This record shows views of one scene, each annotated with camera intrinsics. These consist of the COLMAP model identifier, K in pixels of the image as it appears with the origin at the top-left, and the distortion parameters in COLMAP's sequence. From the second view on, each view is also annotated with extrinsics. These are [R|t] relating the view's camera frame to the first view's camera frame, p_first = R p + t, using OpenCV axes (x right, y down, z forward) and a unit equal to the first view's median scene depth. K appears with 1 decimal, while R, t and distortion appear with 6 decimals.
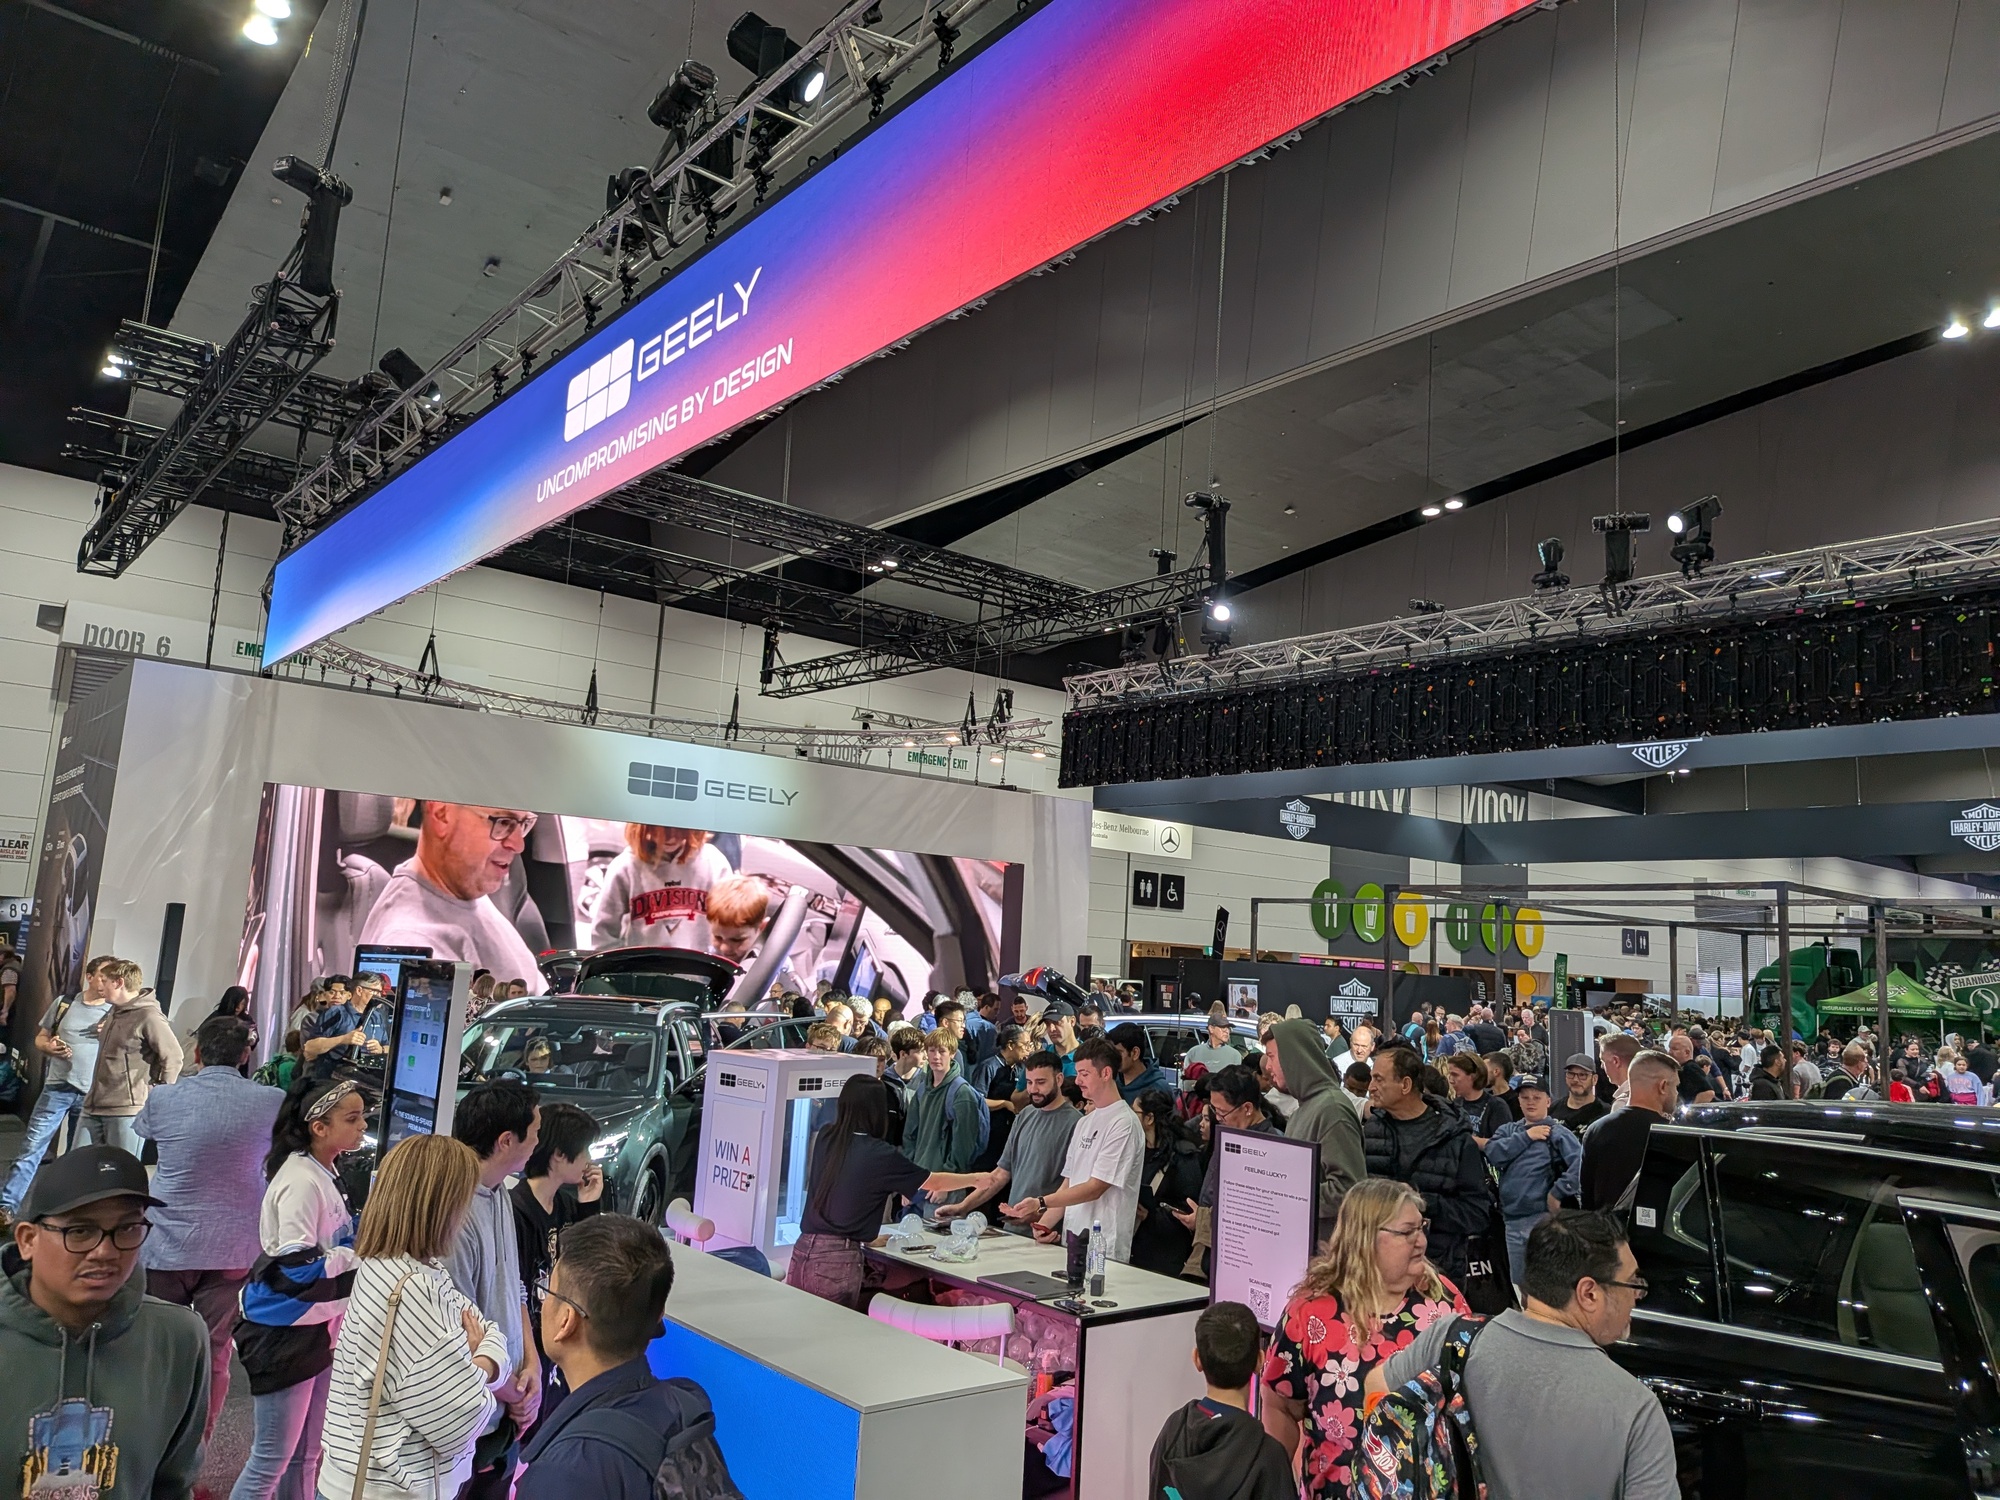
lens RADIAL K [[1432.8, 0, 1052.8], [0, 1432.8, 741.2], [0, 0, 1]] dist [0.071475, -0.100226]
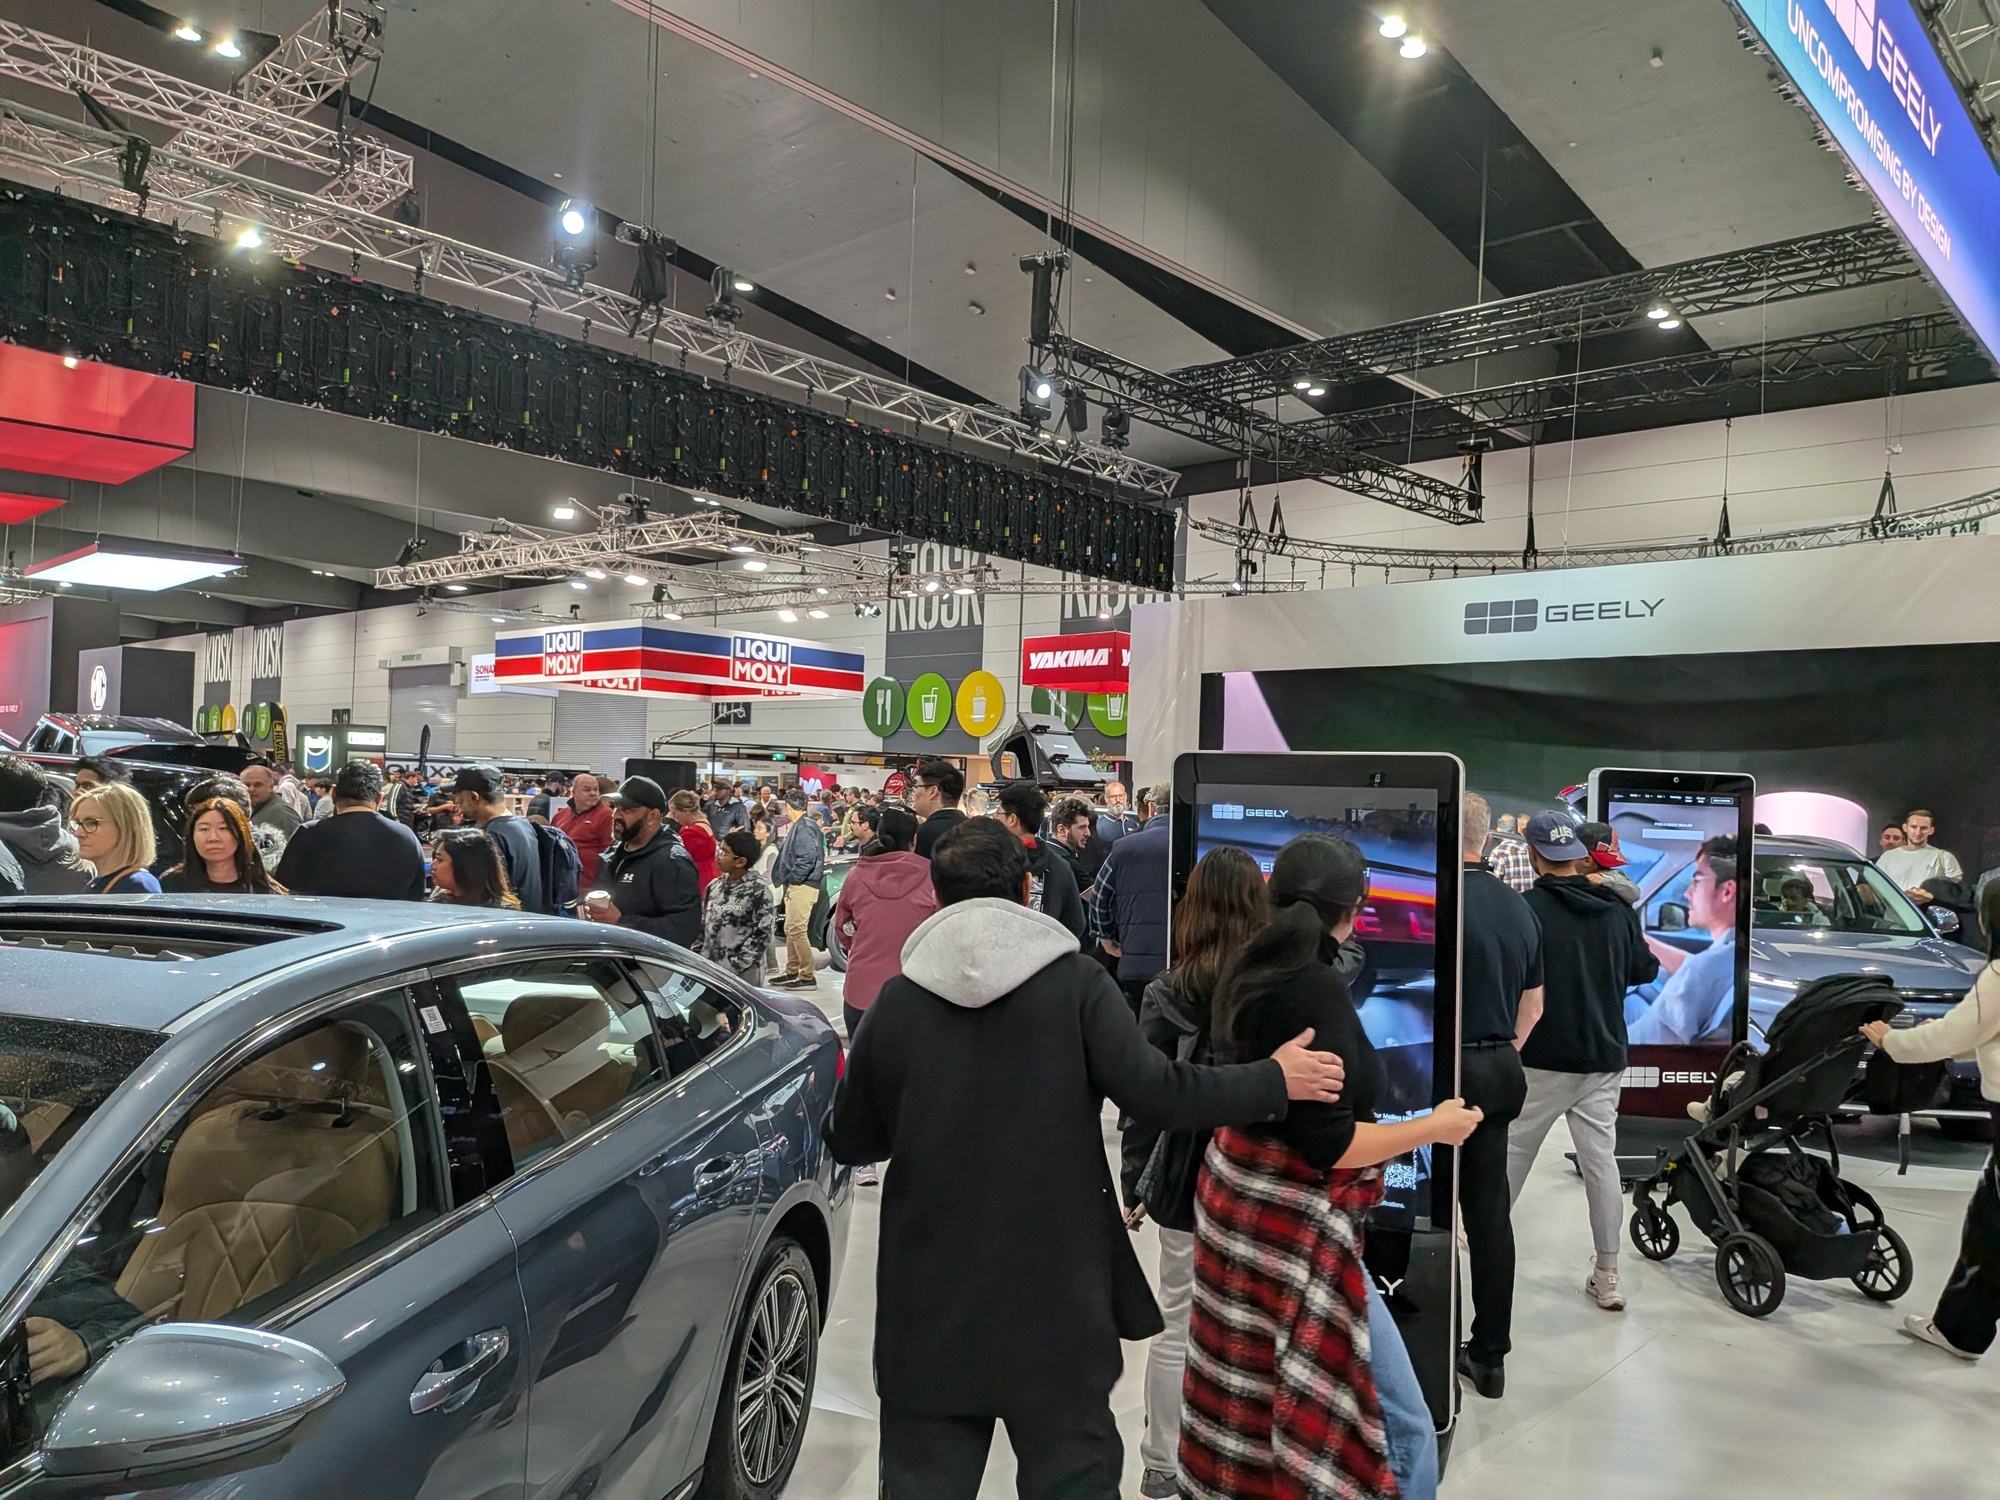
lens RADIAL K [[1436.1, 0, 1020.5], [0, 1436.1, 779.0], [0, 0, 1]] dist [0.058486, -0.085425]
pose [[0.126049, -0.059614, -0.990231, 0.400995], [0.125952, 0.991076, -0.043632, 0.084849], [0.983996, -0.119222, 0.132433, 0.322843]]
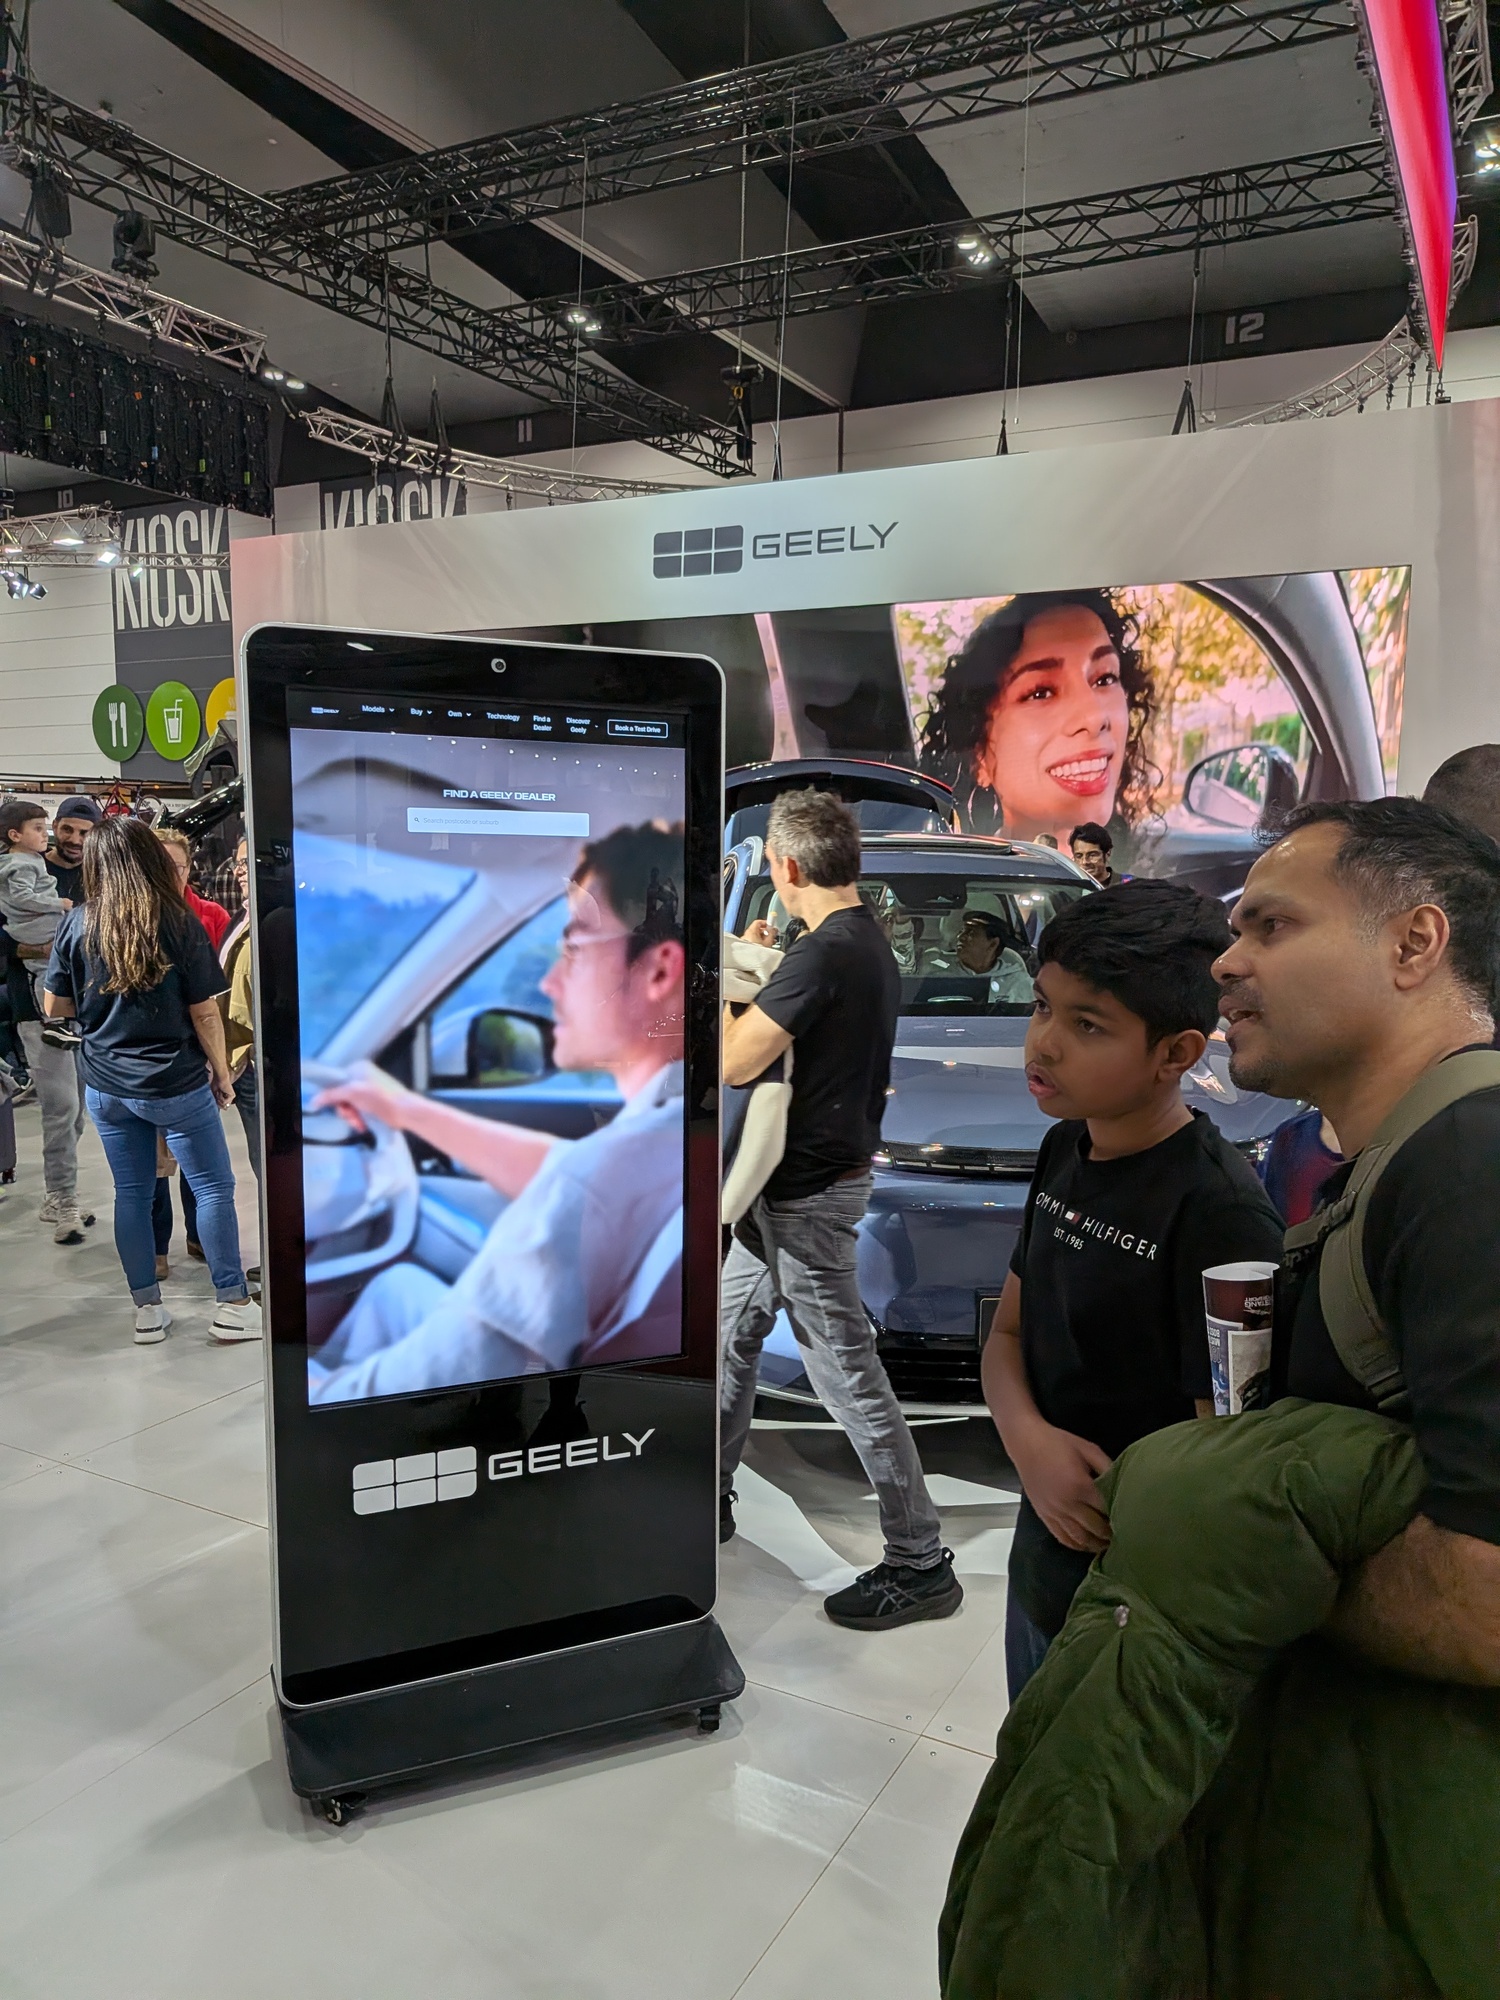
lens RADIAL K [[1432.8, 0, 791.7], [0, 1432.8, 1041.2], [0, 0, 1]] dist [0.071475, -0.100226]
pose [[0.378676, 0.080577, -0.922015, 0.255721], [0.150040, 0.977681, 0.147064, 0.100789], [0.913287, -0.194029, 0.358134, 0.449452]]
